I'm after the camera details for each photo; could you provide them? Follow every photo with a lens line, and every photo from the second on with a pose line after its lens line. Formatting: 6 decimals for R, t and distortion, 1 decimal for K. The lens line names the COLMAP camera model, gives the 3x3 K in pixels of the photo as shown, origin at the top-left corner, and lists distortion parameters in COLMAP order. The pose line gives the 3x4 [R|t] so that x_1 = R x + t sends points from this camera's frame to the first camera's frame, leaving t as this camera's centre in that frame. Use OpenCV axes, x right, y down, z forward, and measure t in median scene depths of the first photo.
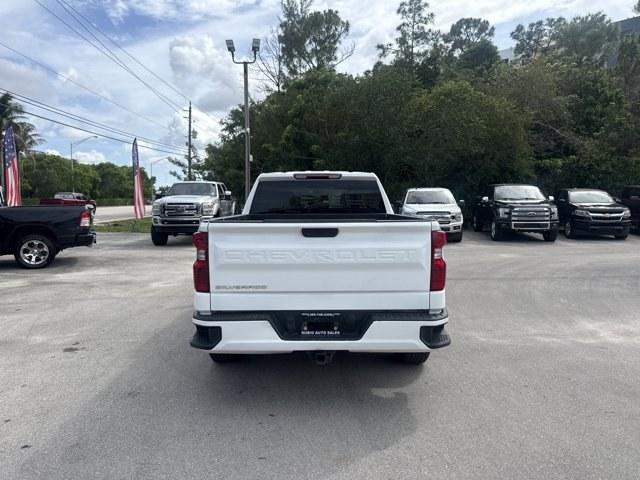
lens RADIAL K [[450.3, 0, 320.8], [0, 450.3, 237.6], [0, 0, 1]] dist [0.026057, -0.039611]
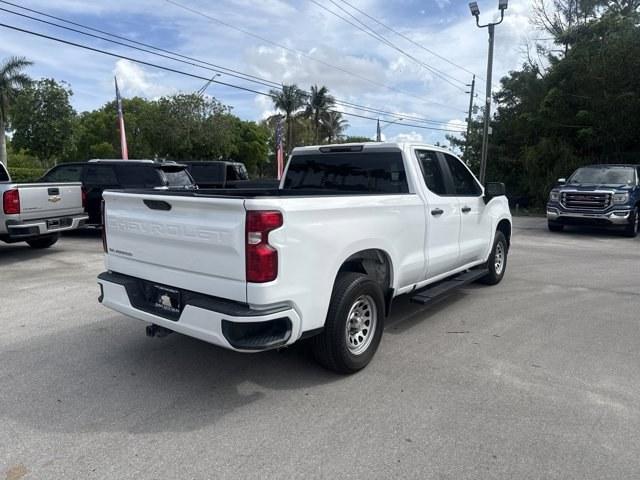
lens RADIAL K [[450.3, 0, 320.8], [0, 450.3, 237.5], [0, 0, 1]] dist [0.026057, -0.039611]
pose [[0.791515, 0.090930, -0.604348, 0.524207], [-0.062132, 0.995719, 0.068441, -0.018411], [0.607984, -0.016623, 0.793776, 0.256245]]
